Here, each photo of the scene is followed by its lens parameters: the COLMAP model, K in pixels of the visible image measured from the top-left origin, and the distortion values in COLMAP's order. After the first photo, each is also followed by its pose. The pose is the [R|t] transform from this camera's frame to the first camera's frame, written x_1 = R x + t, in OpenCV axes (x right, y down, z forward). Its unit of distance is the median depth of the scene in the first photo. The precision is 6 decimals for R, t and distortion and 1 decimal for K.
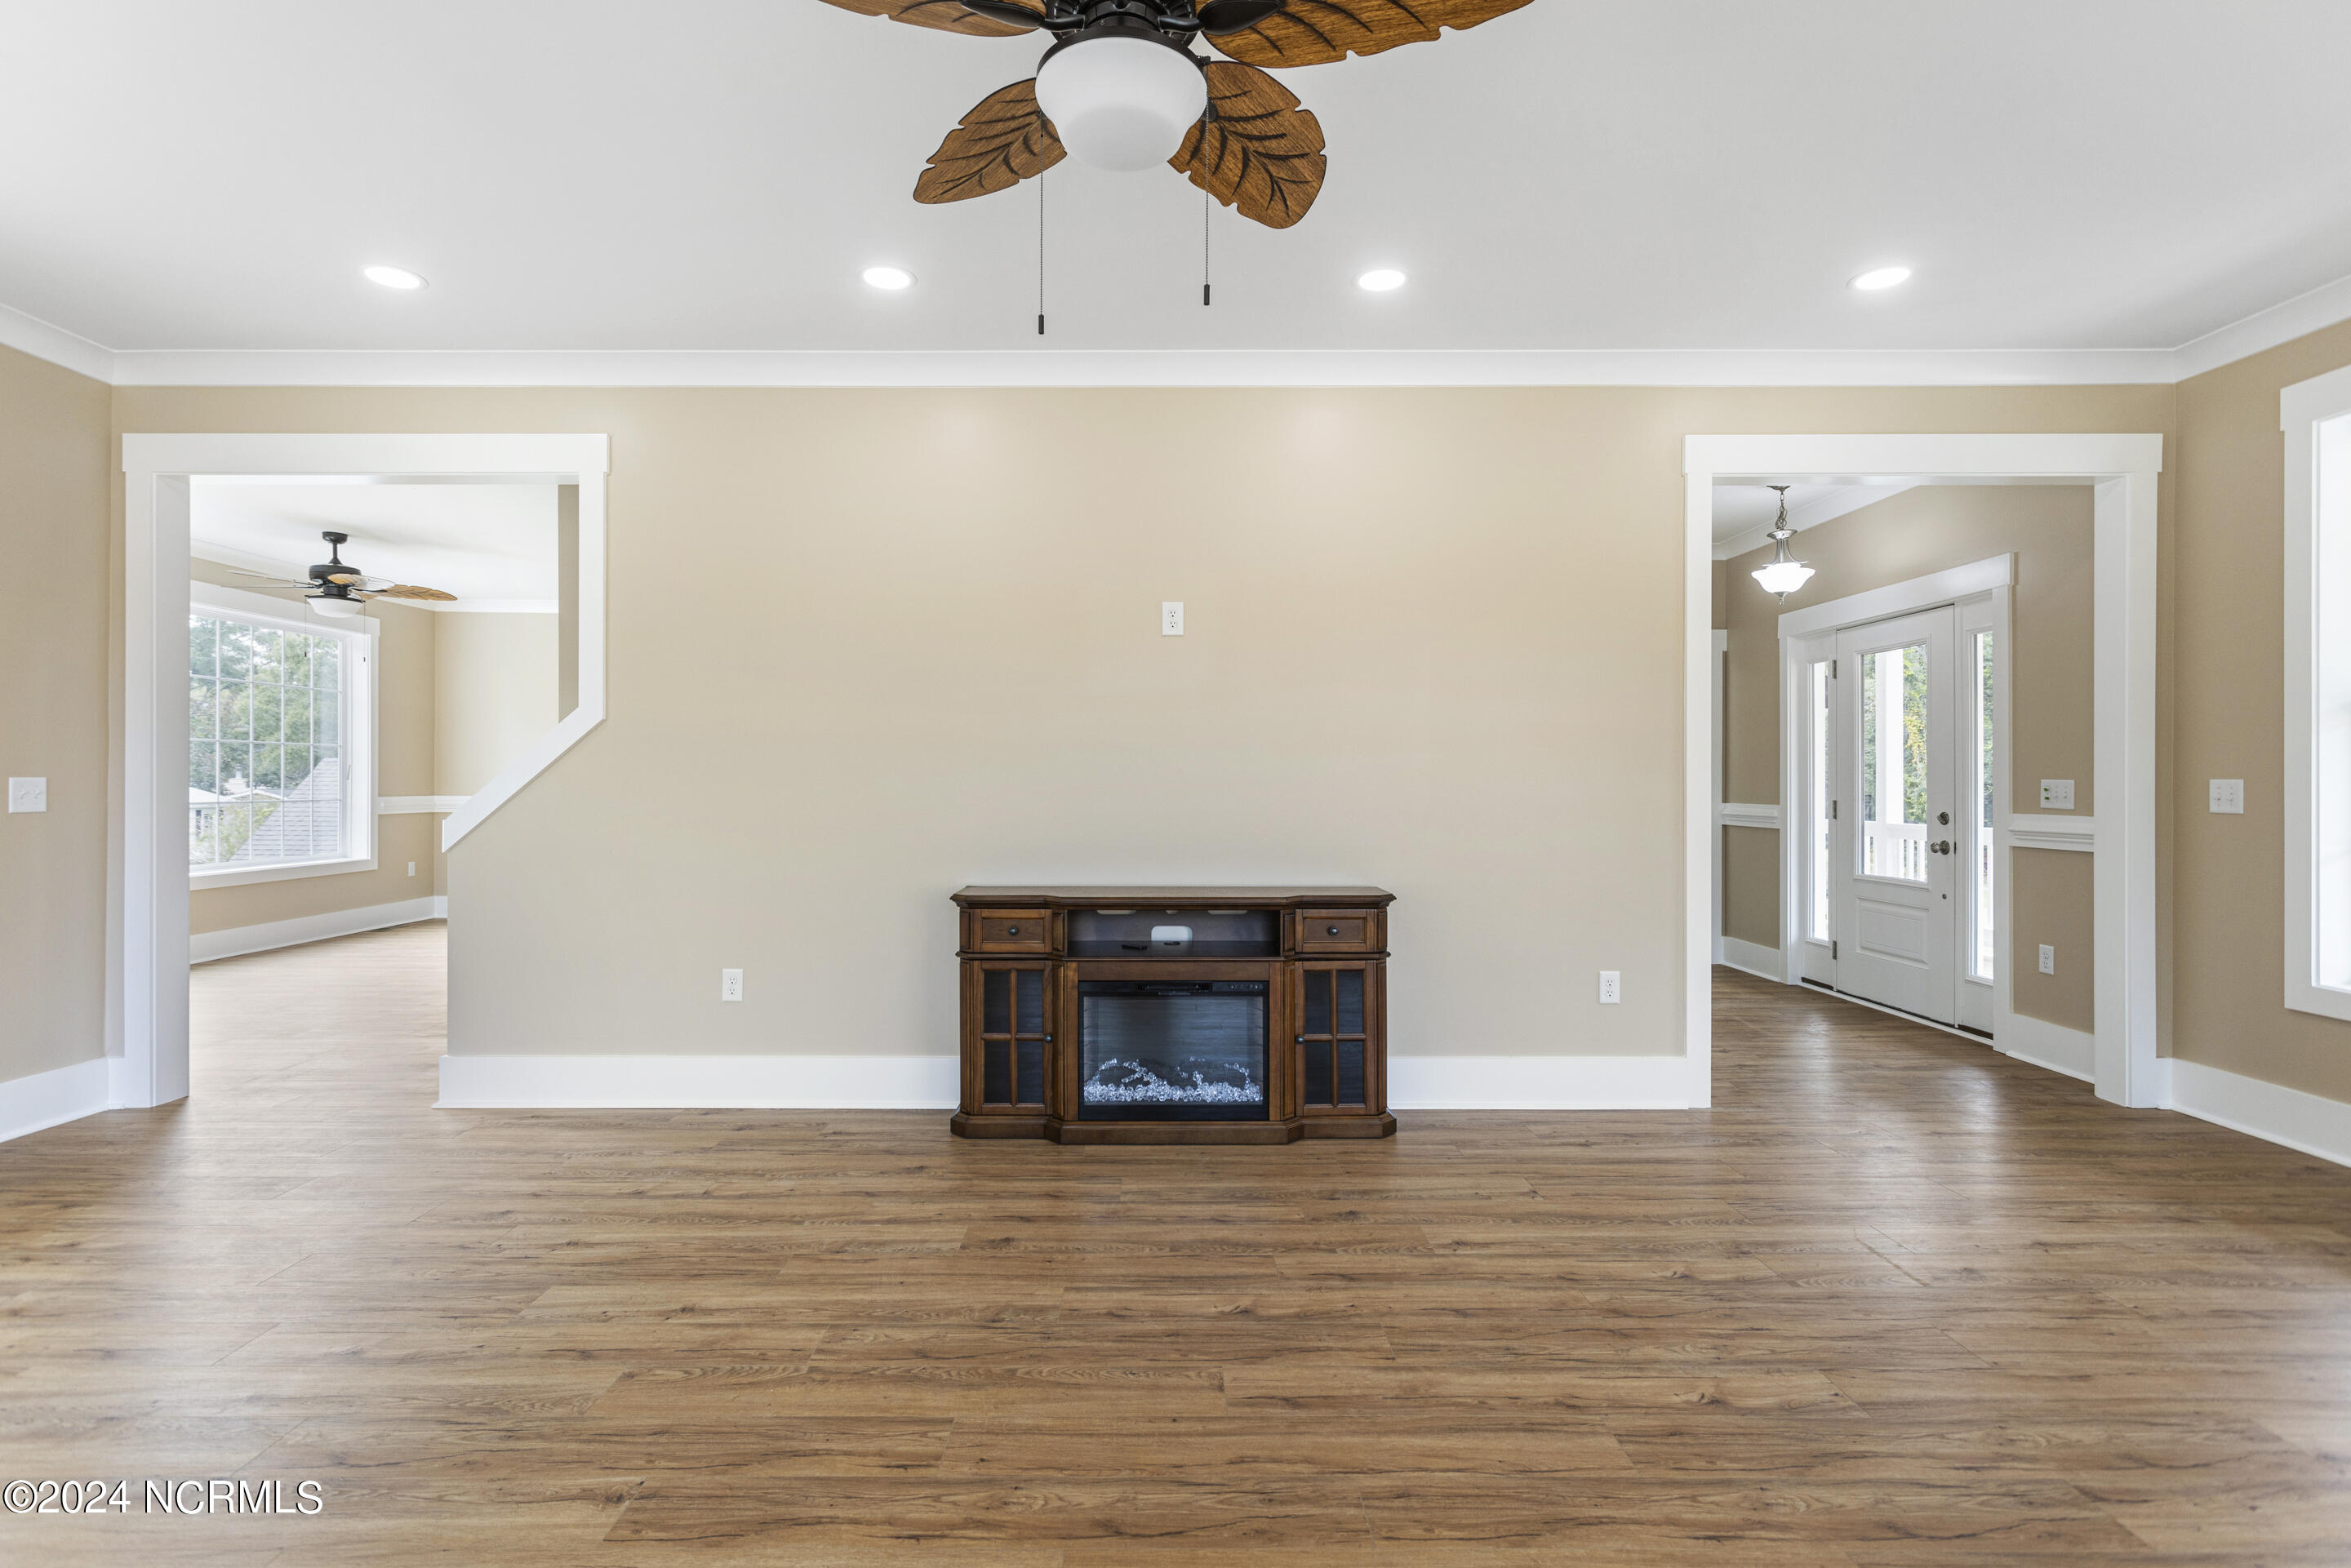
lens RADIAL K [[1096.9, 0, 1155.3], [0, 1096.9, 785.0], [0, 0, 1]] dist [0.000689, 0.000844]
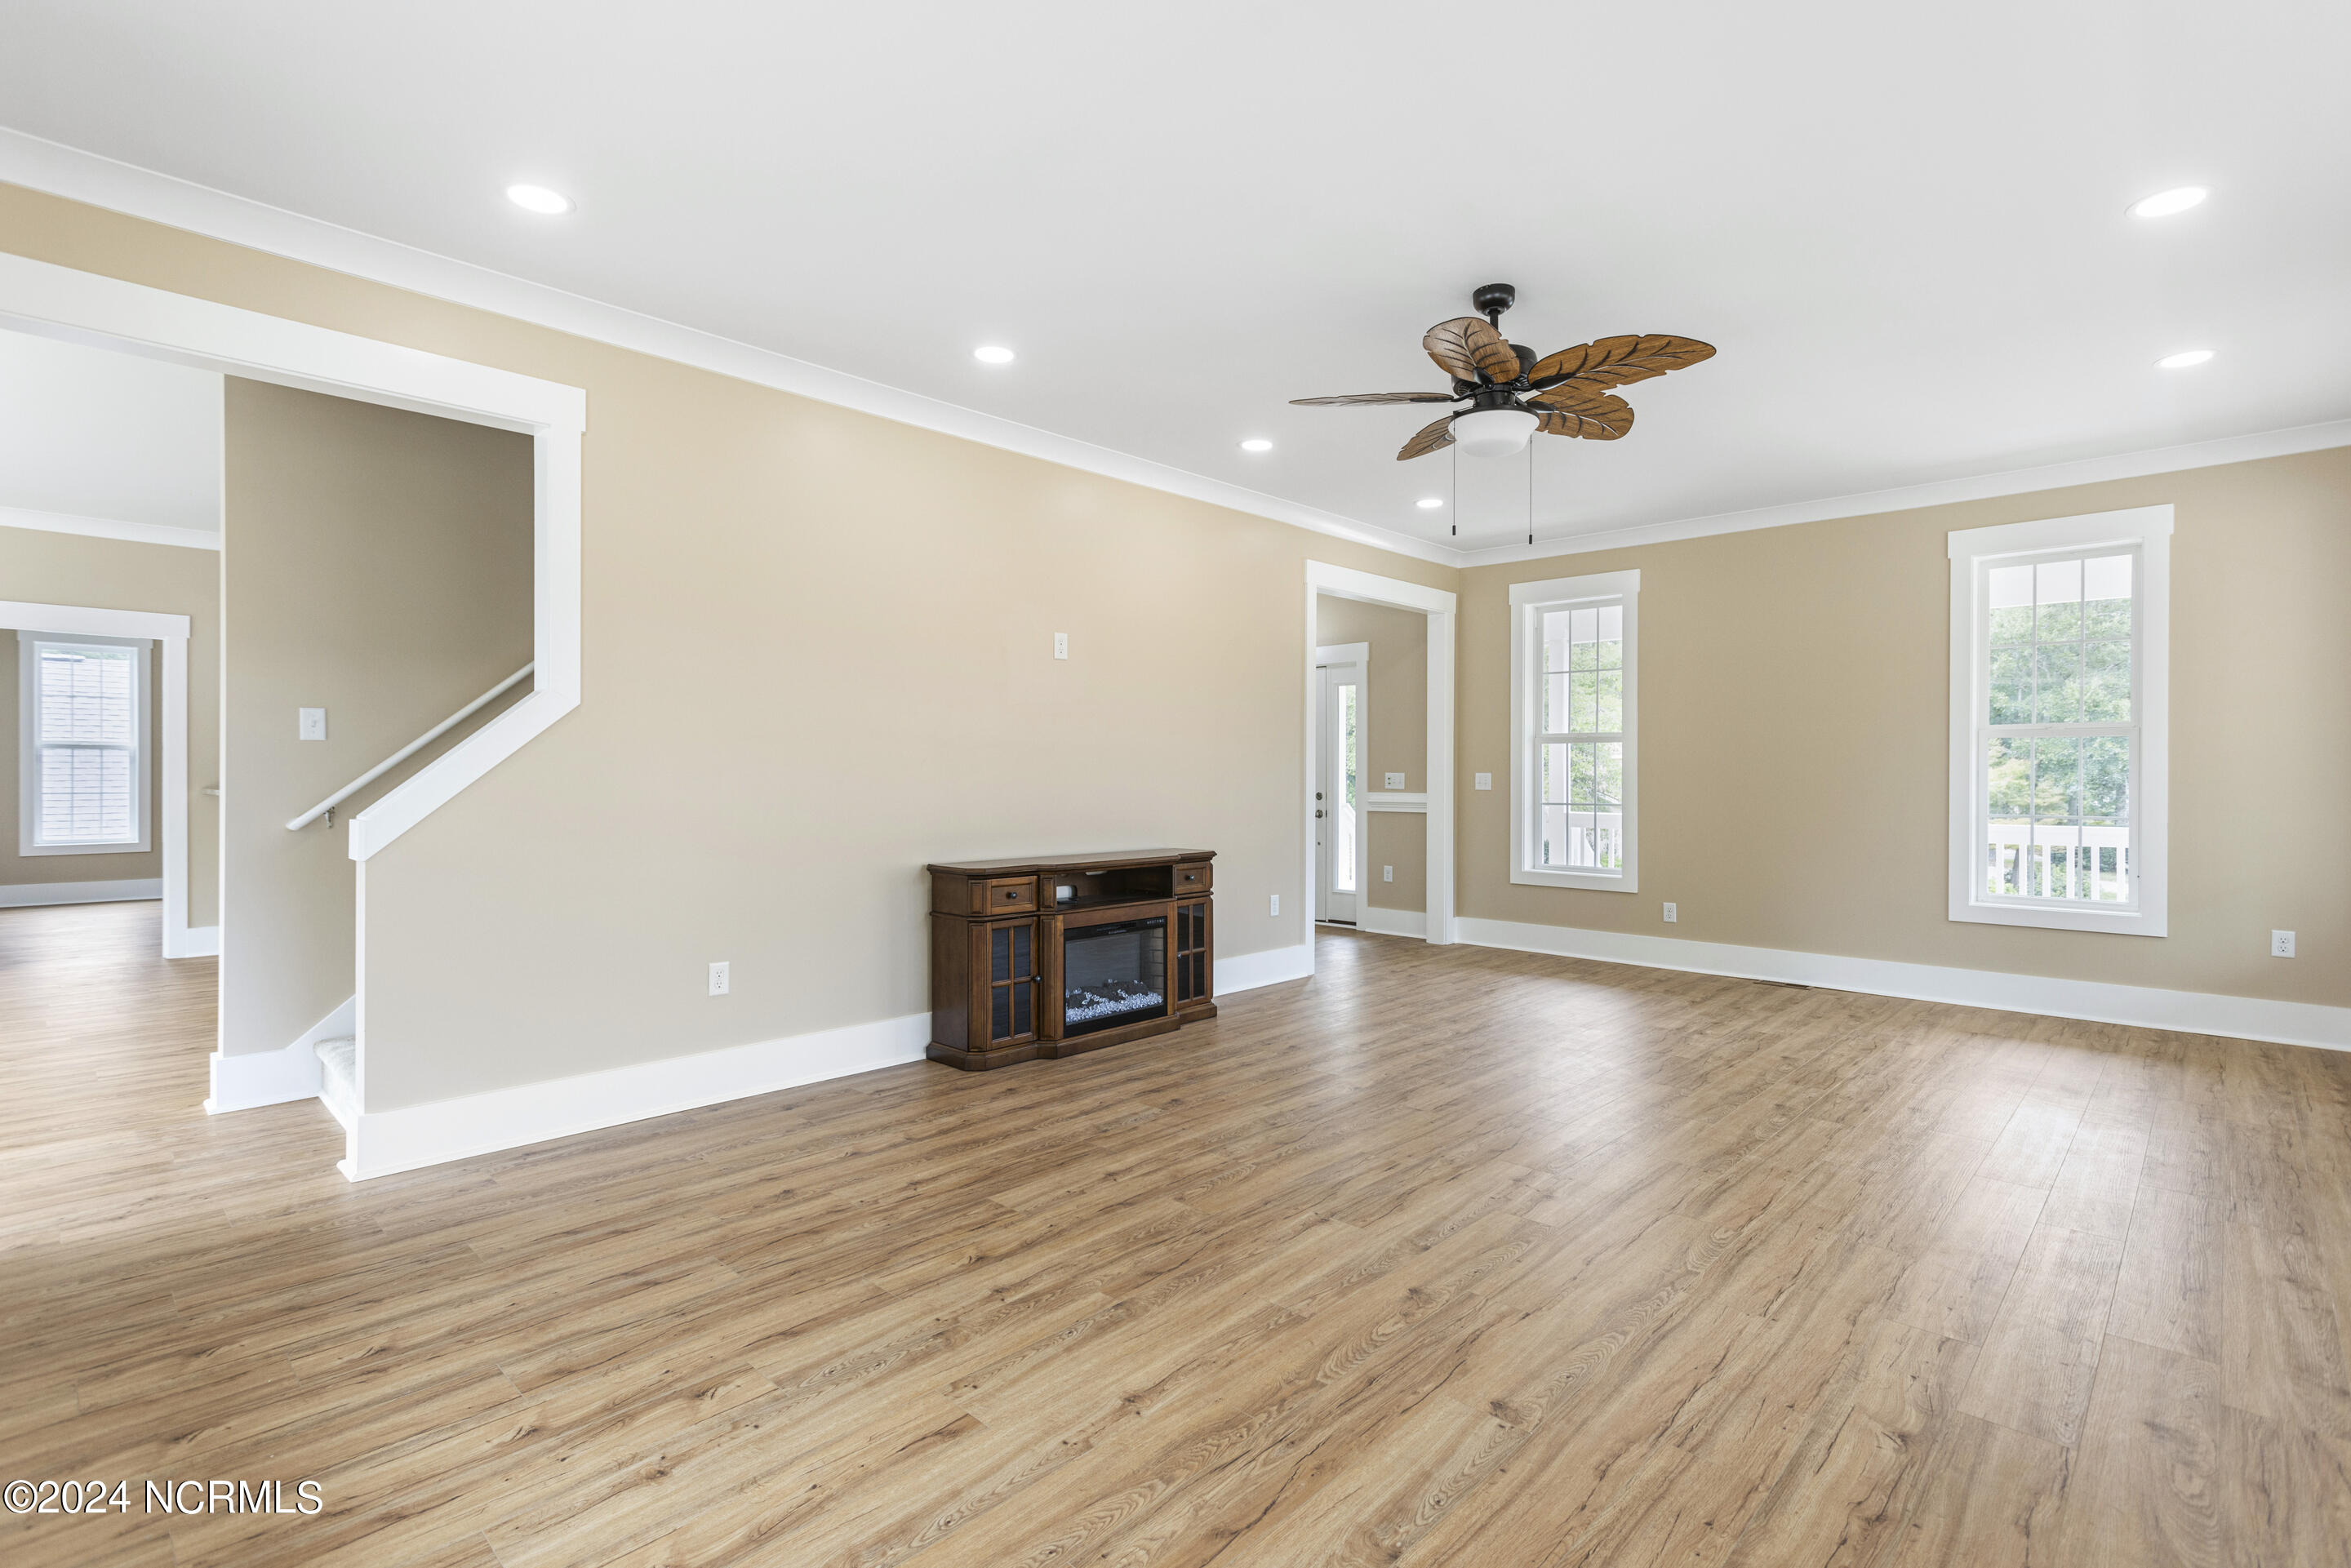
lens RADIAL K [[1095.6, 0, 1175.9], [0, 1095.6, 775.8], [0, 0, 1]] dist [-0.001619, 0.000384]
pose [[0.692748, 0.000006, 0.721179, -0.899061], [-0.000772, 0.999999, 0.000734, -0.001529], [-0.721179, -0.001065, 0.692748, 0.021661]]
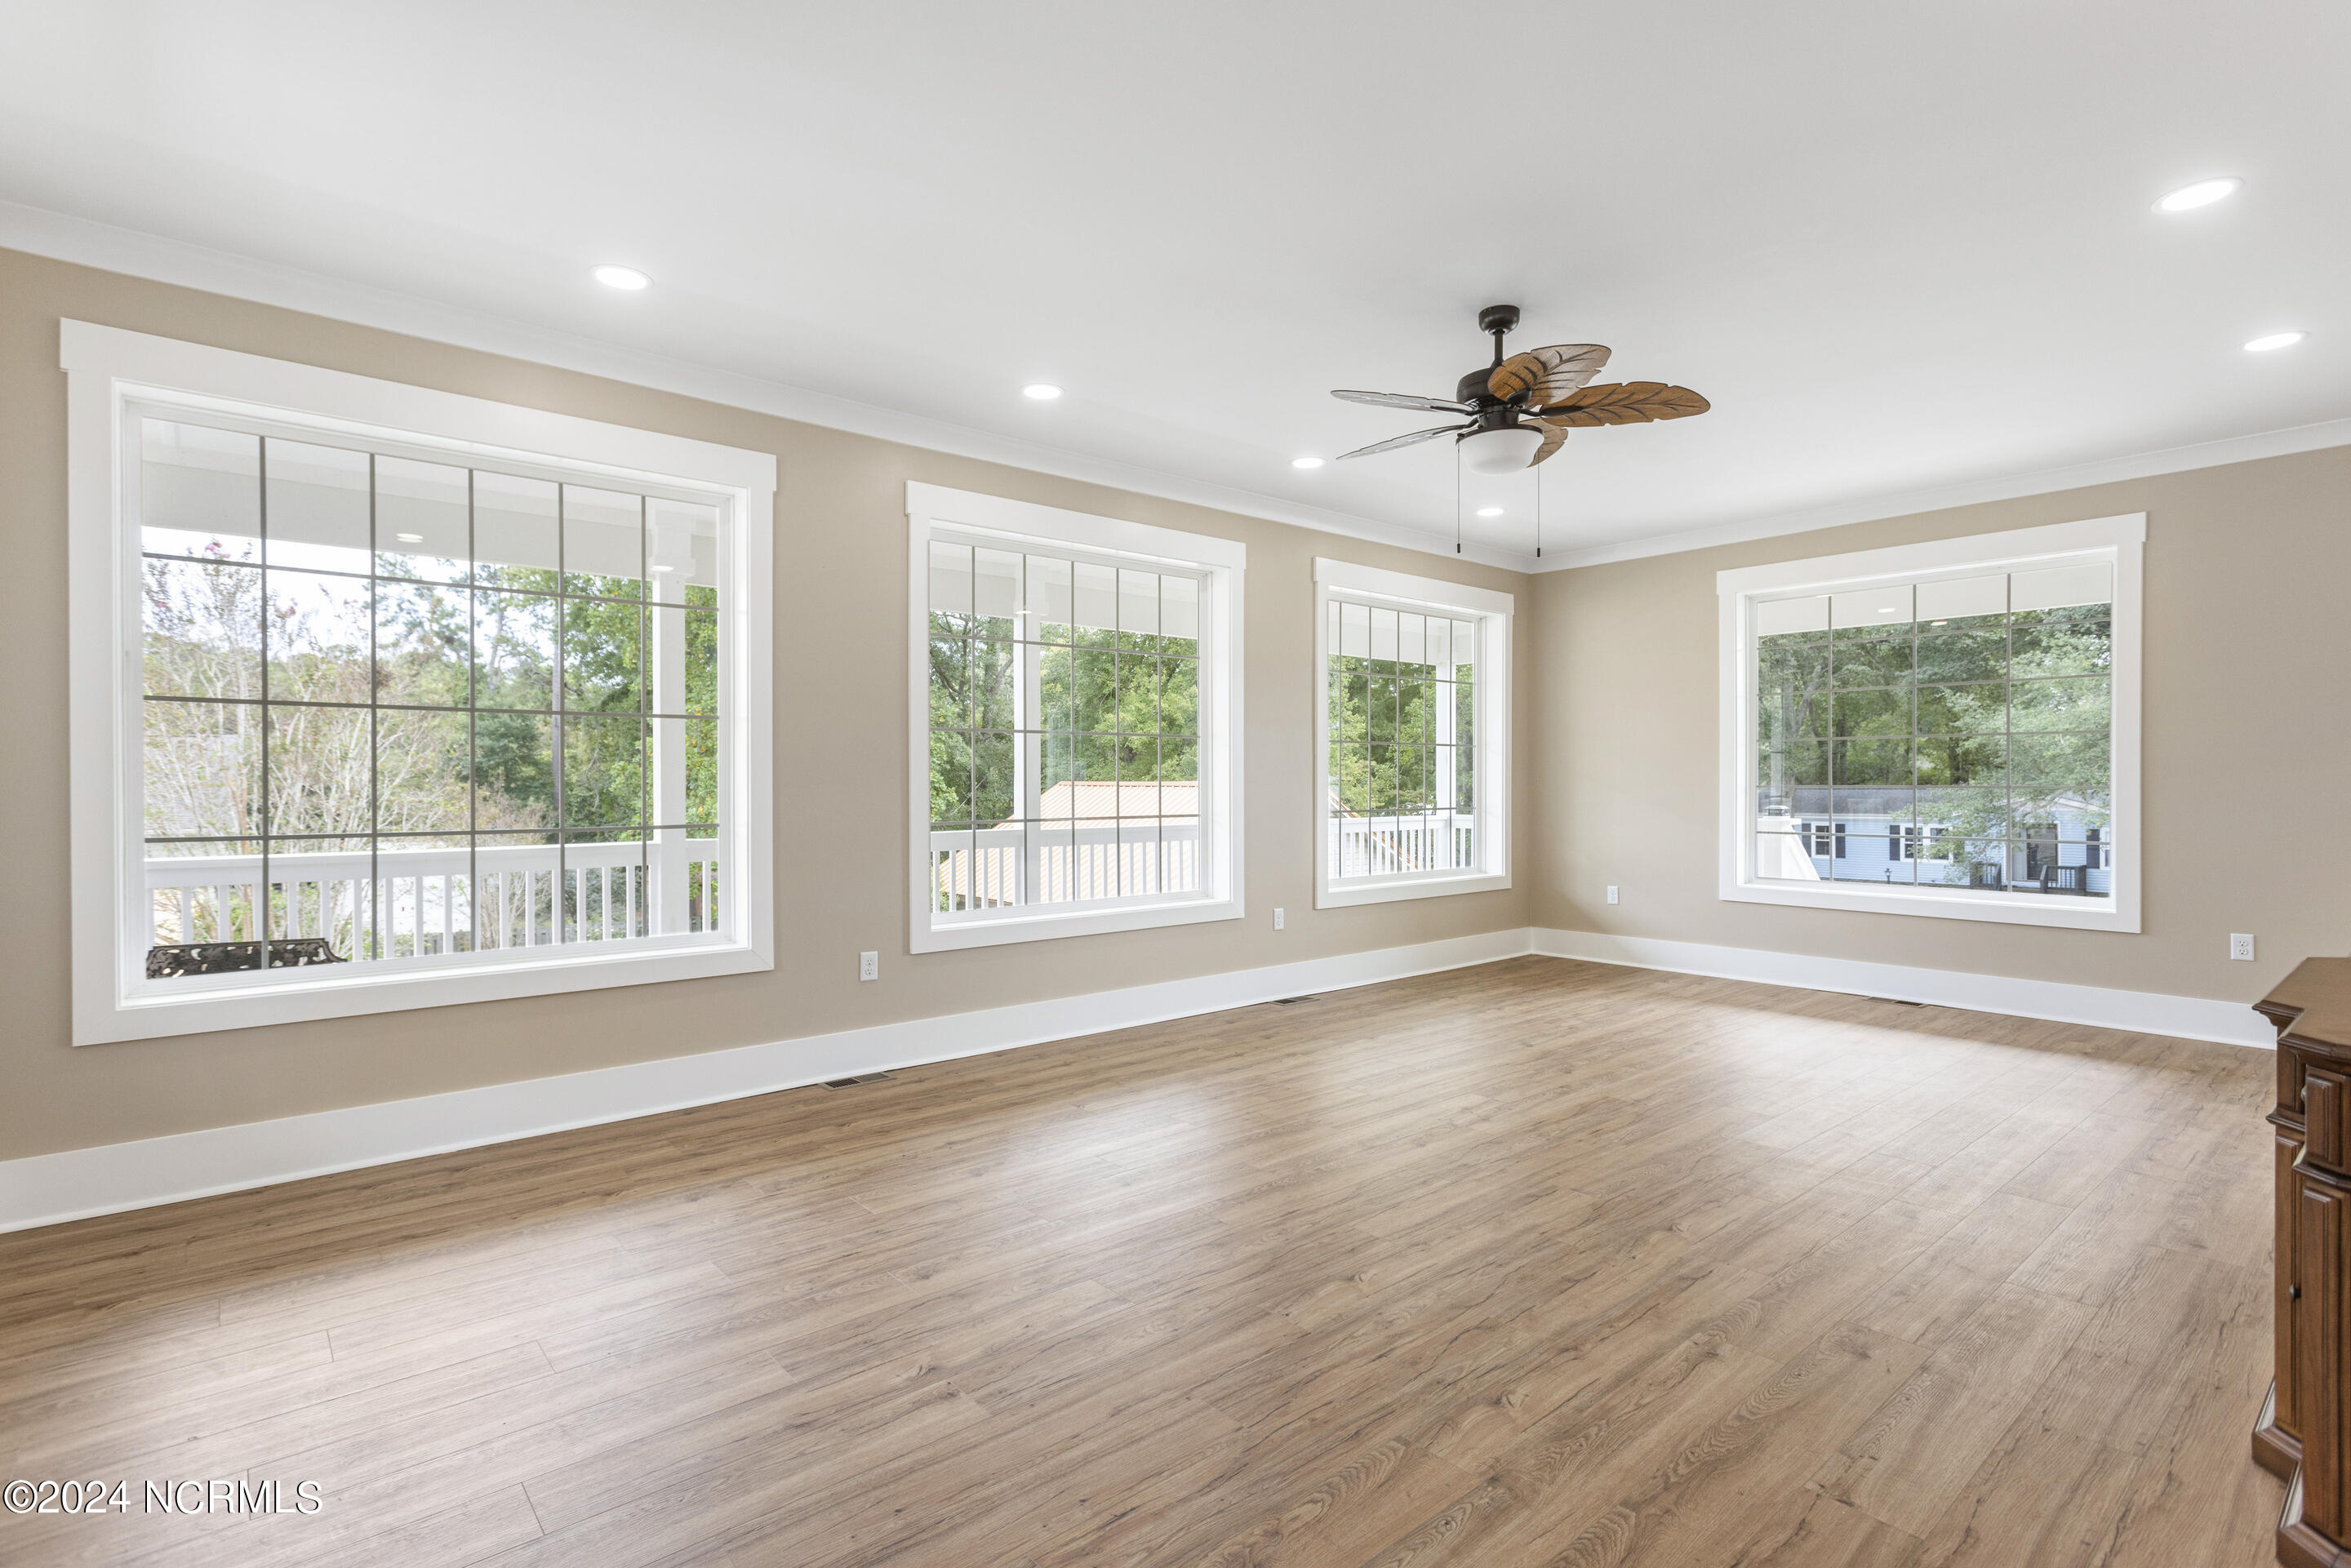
lens RADIAL K [[1131.6, 0, 1166.1], [0, 1131.6, 785.4], [0, 0, 1]] dist [0.001635, 0.000790]
pose [[-0.763840, 0.002286, -0.645402, 0.870146], [0.000978, 0.999997, 0.002385, -0.001727], [0.645405, 0.001191, -0.763840, 1.071156]]
